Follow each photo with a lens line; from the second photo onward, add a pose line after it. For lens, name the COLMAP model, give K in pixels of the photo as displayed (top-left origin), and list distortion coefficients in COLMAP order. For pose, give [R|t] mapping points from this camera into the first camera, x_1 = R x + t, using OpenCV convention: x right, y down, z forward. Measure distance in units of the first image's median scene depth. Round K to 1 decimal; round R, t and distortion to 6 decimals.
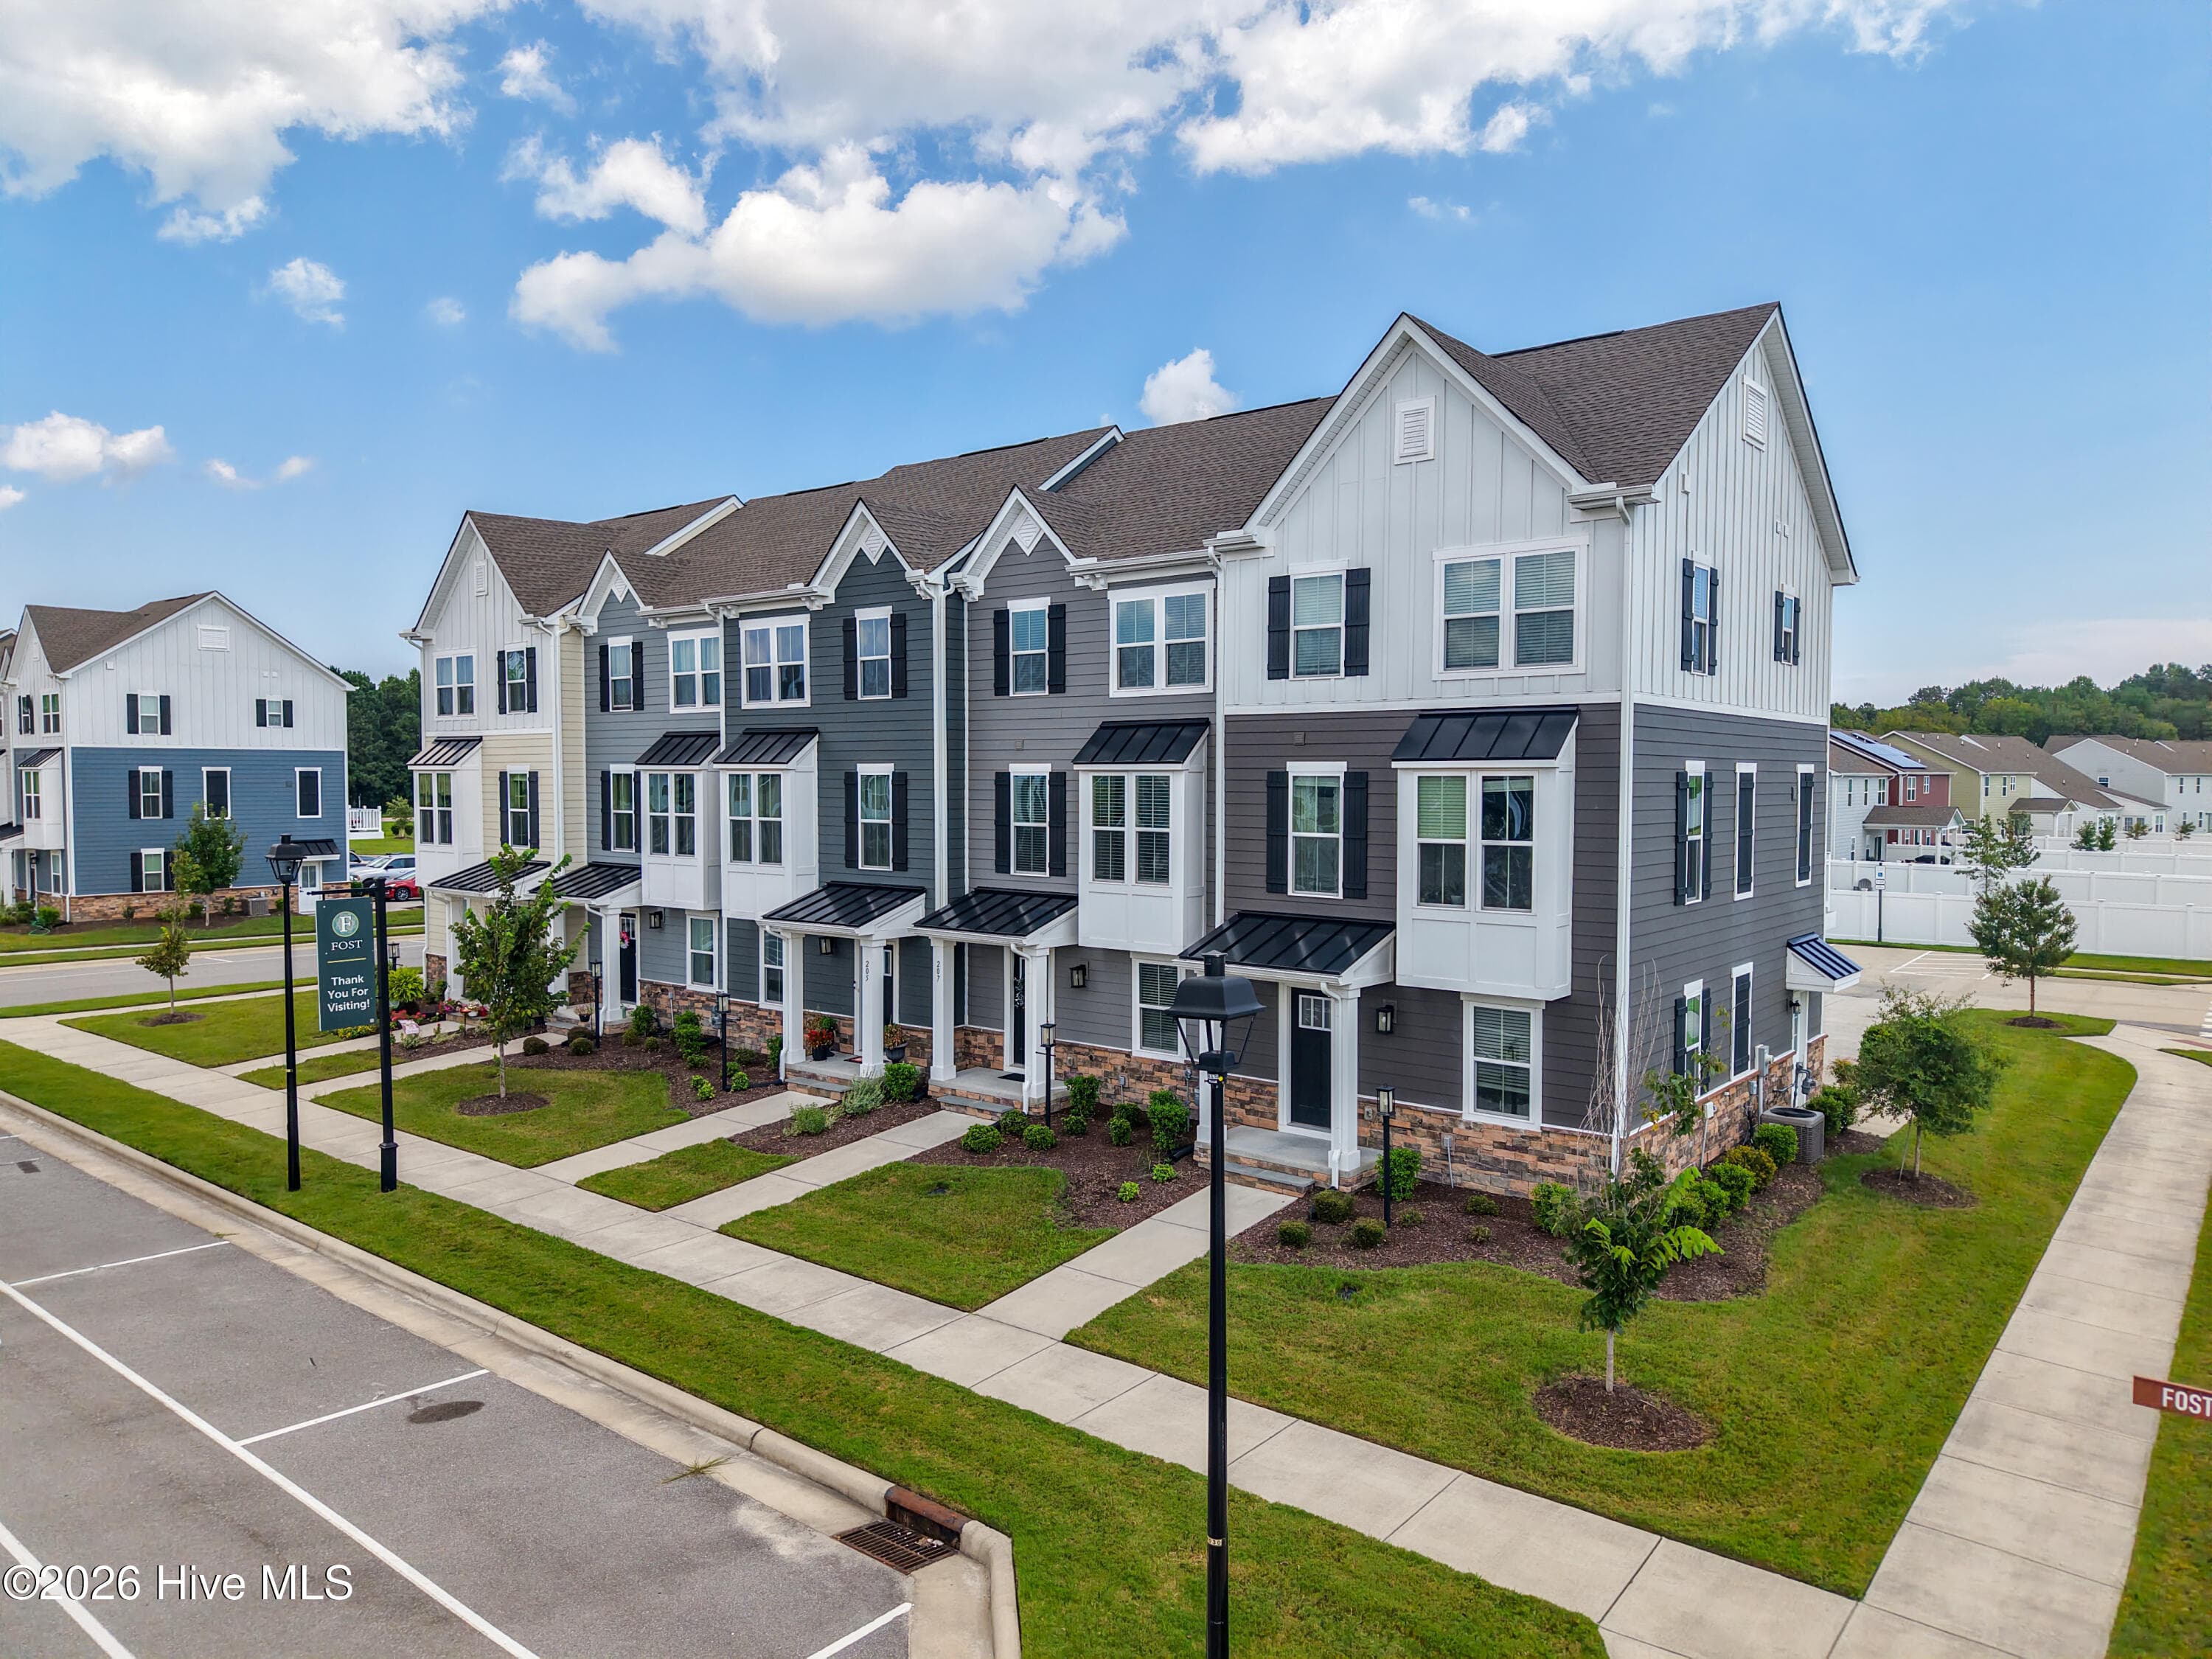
lens RADIAL K [[1488.6, 0, 1118.5], [0, 1488.6, 823.6], [0, 0, 1]] dist [0.055858, -0.061419]
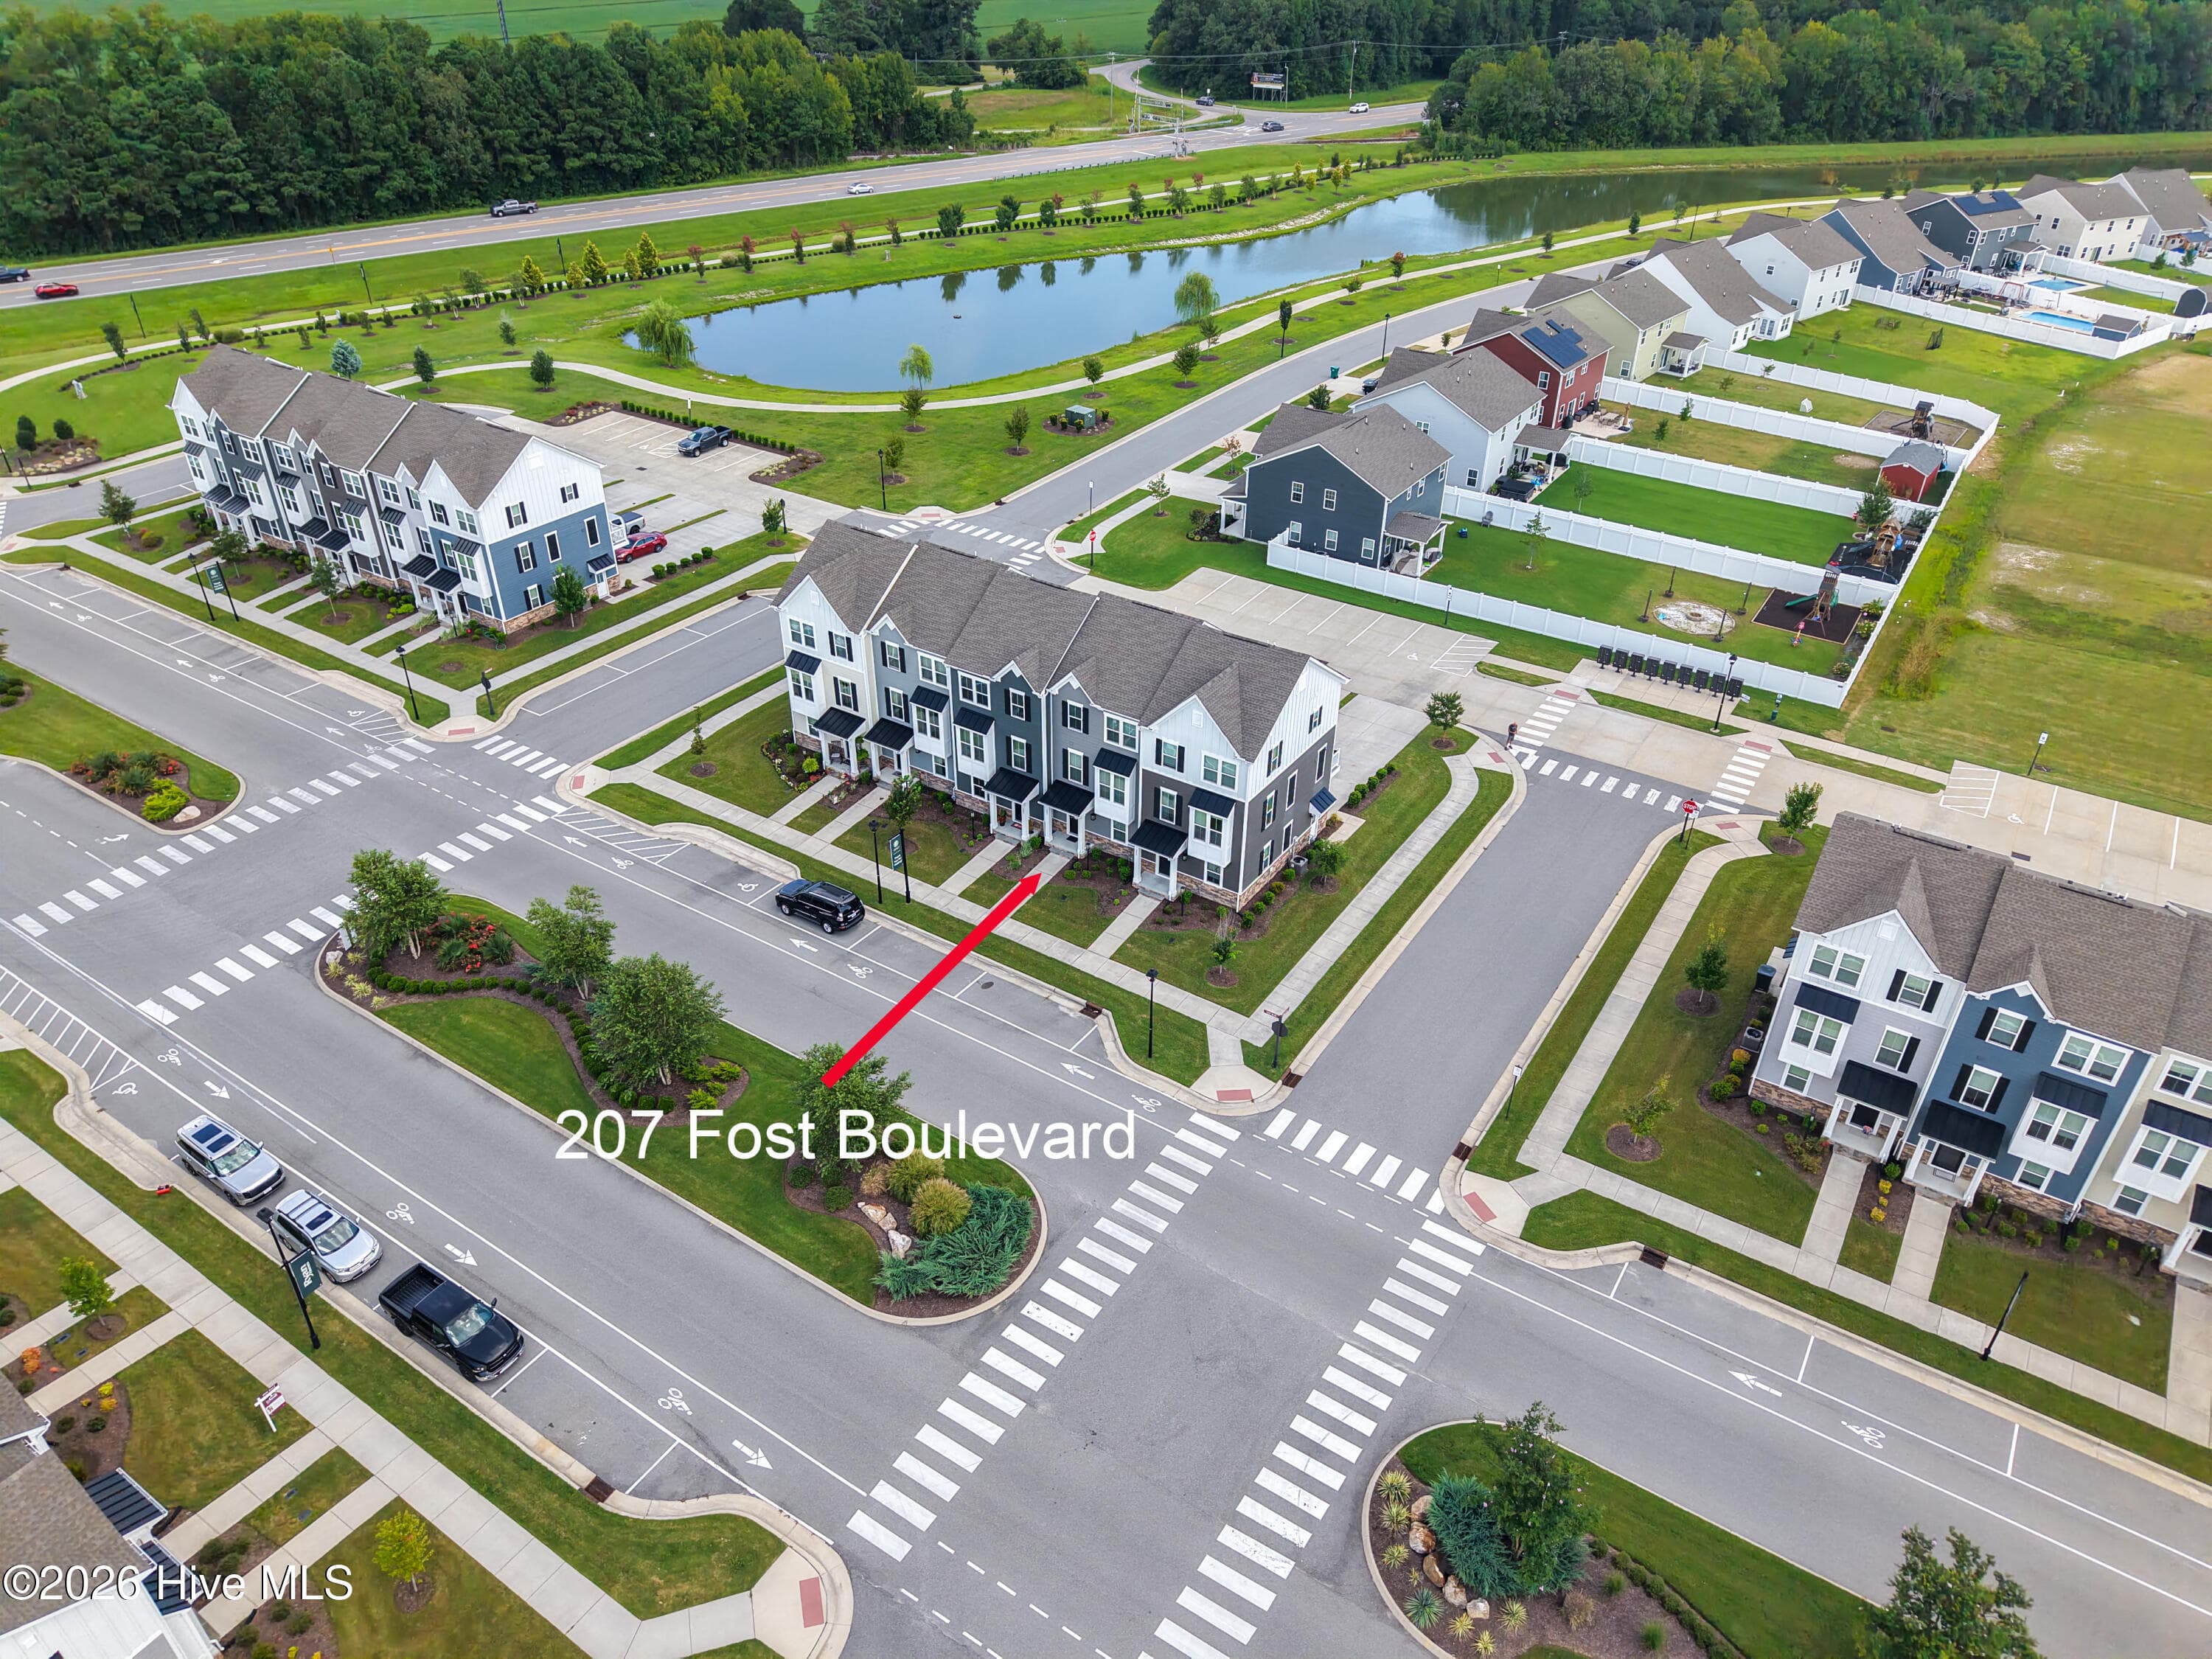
lens RADIAL K [[1488.6, 0, 1118.5], [0, 1488.6, 823.6], [0, 0, 1]] dist [0.055858, -0.061419]
pose [[0.994961, -0.041990, 0.091046, -0.267963], [-0.010836, 0.857723, 0.513997, -1.551136], [-0.099676, -0.512394, 0.852946, -1.766174]]
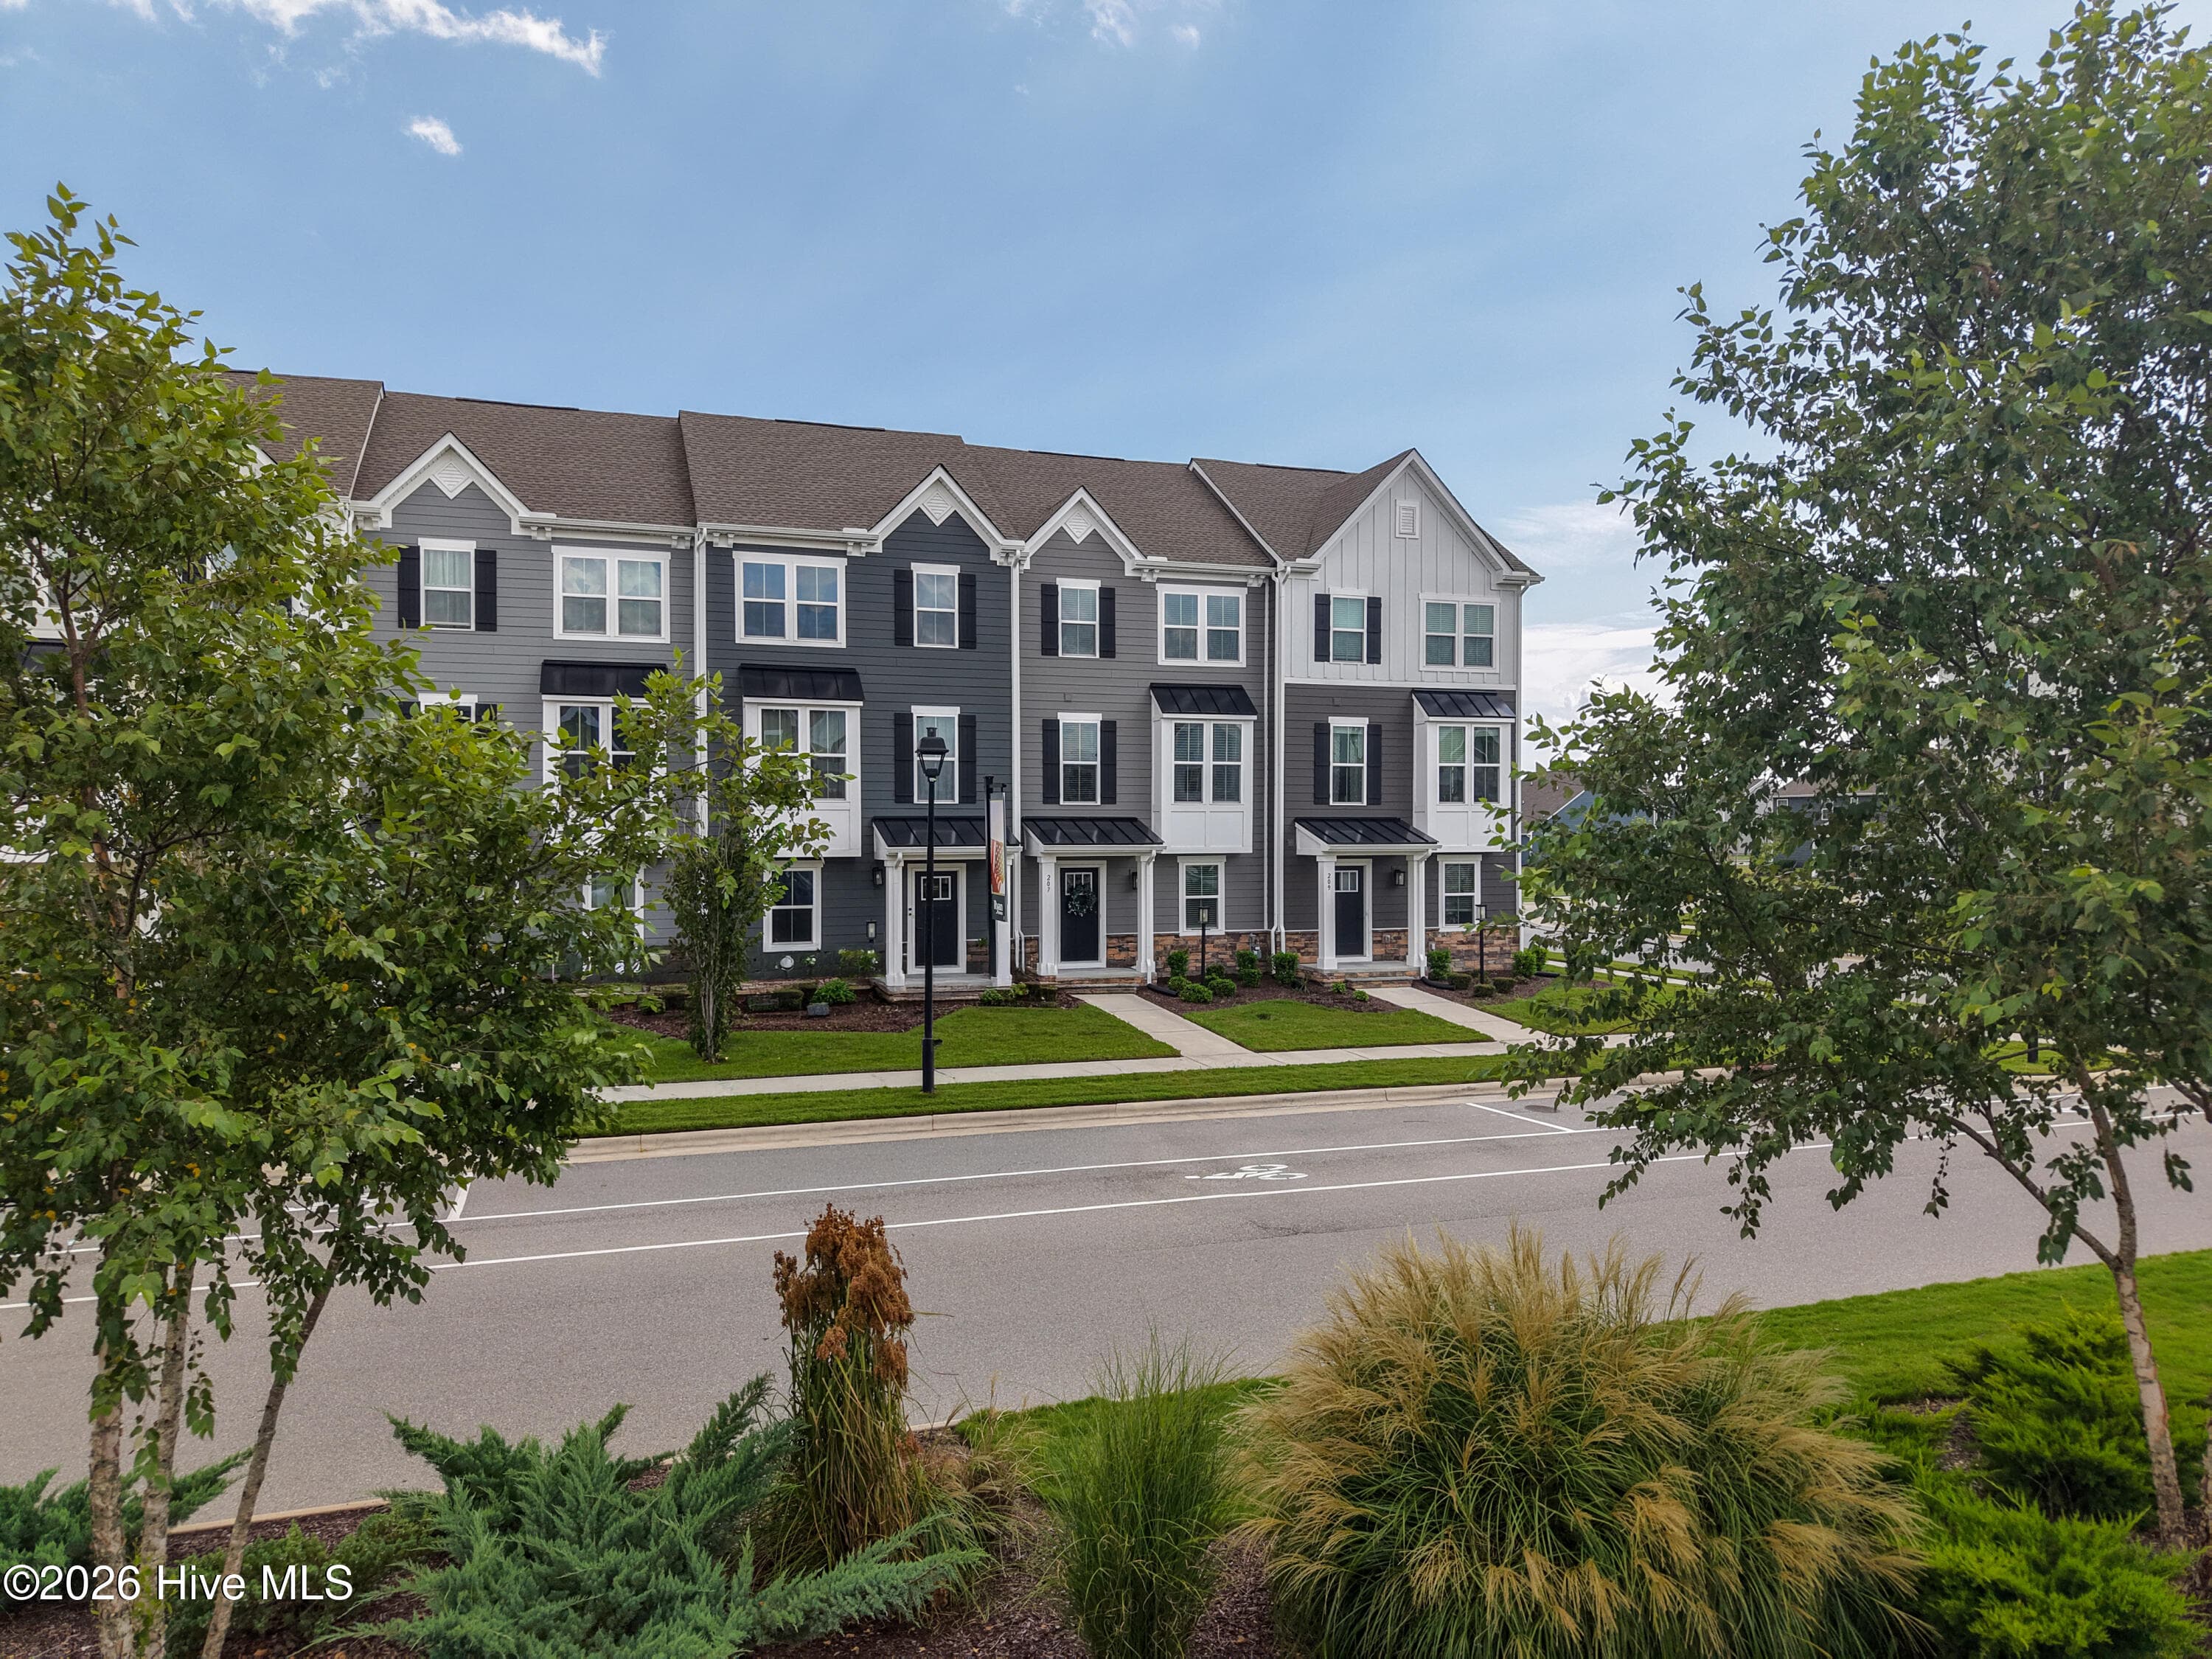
lens RADIAL K [[1394.9, 0, 1118.6], [0, 1394.9, 822.4], [0, 0, 1]] dist [0.074849, 0.000692]
pose [[0.526514, -0.001433, 0.850165, -1.076011], [0.031922, 0.999327, -0.018086, 0.075596], [-0.849567, 0.036661, 0.526206, 0.388377]]
